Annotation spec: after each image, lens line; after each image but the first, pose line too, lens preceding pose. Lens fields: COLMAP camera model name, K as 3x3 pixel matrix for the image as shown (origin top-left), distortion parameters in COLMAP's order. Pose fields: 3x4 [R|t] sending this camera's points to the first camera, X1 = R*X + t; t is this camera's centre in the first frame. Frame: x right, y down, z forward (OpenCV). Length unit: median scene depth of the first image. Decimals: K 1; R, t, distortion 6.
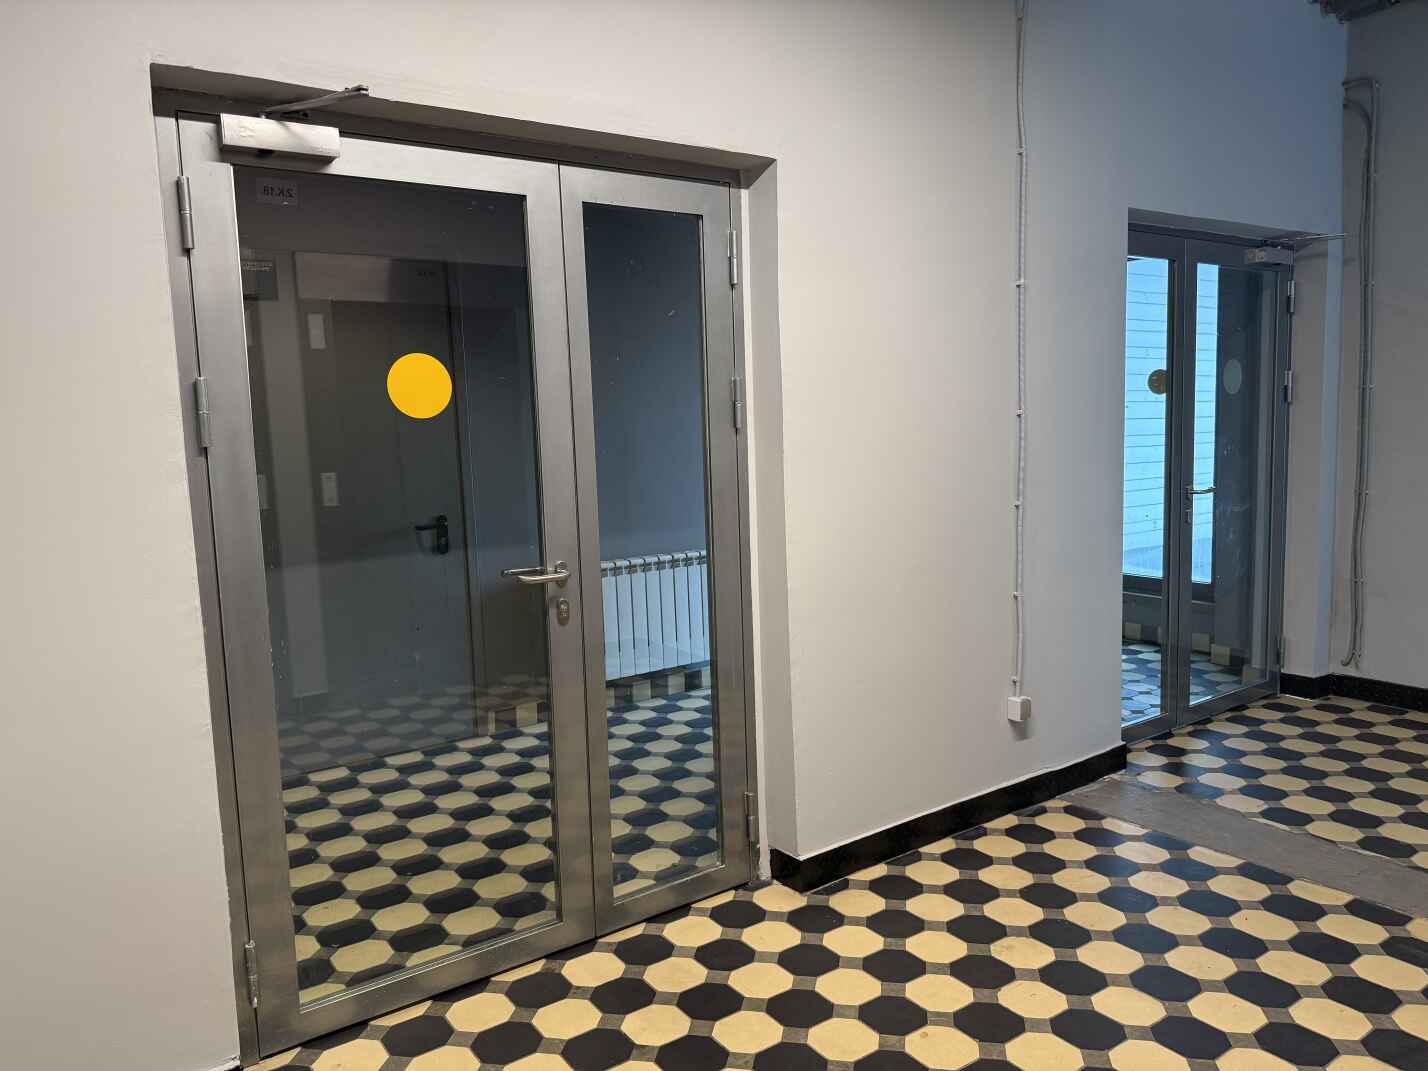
lens RADIAL K [[1128.9, 0, 714.0], [0, 1128.9, 535.5], [0, 0, 1]] dist [0.084072, -0.124374]
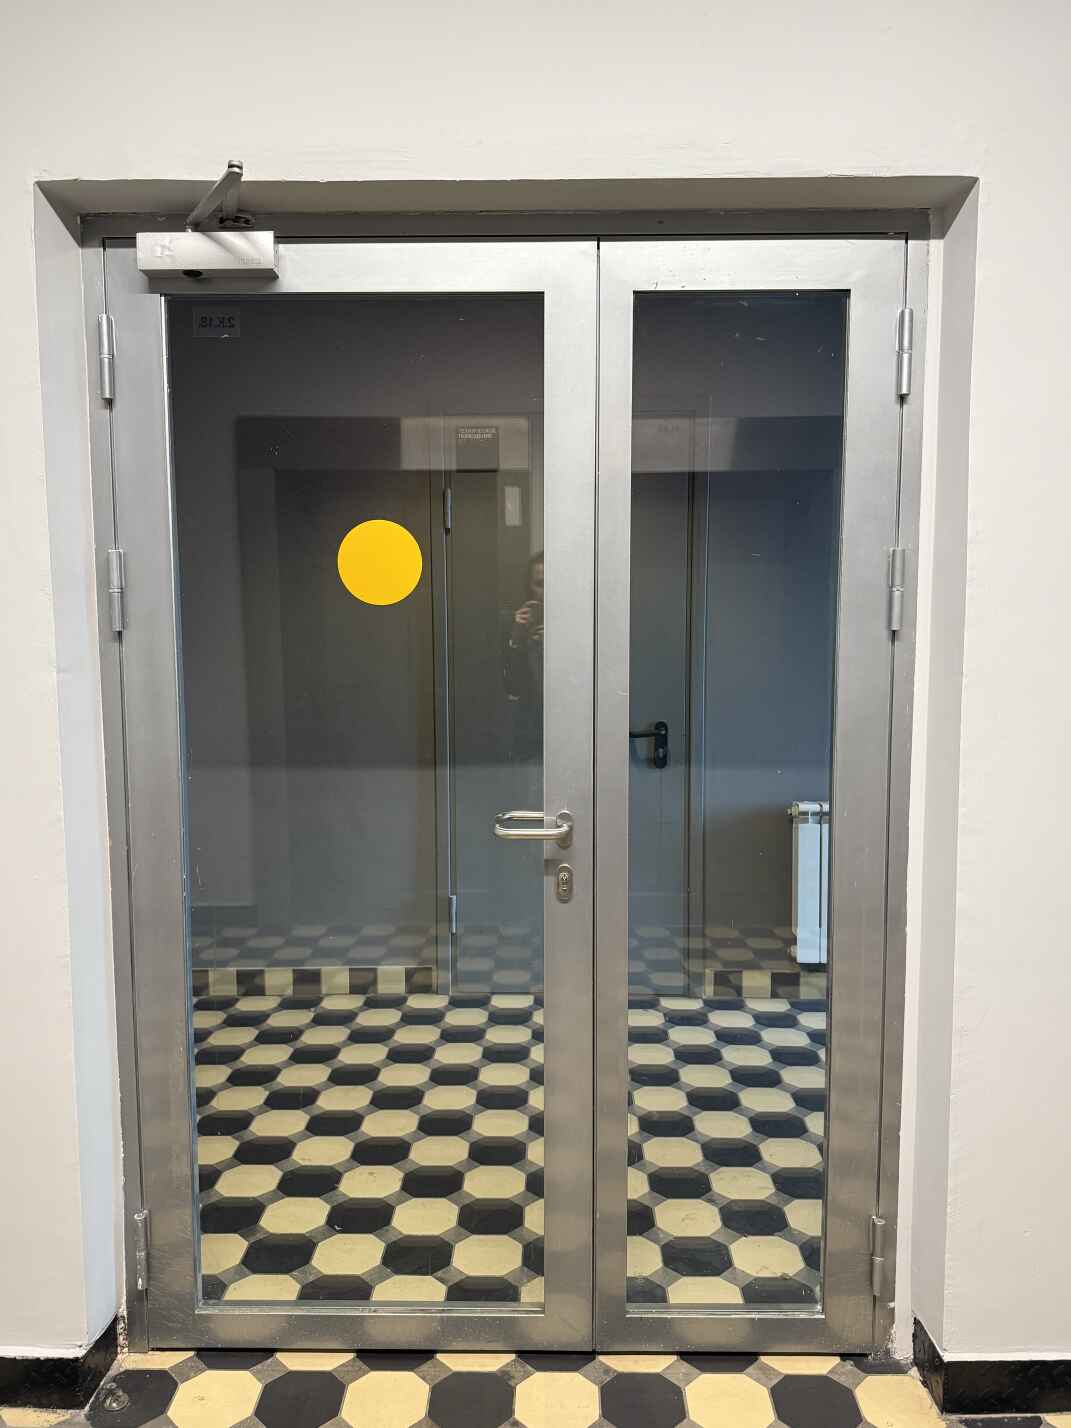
lens RADIAL K [[1128.9, 0, 535.5], [0, 1128.9, 714.0], [0, 0, 1]] dist [0.084072, -0.124374]
pose [[0.788042, 0.086111, -0.609570, 0.264348], [-0.087397, 0.995789, 0.027684, -0.053469], [0.609387, 0.031459, 0.792249, 0.414383]]
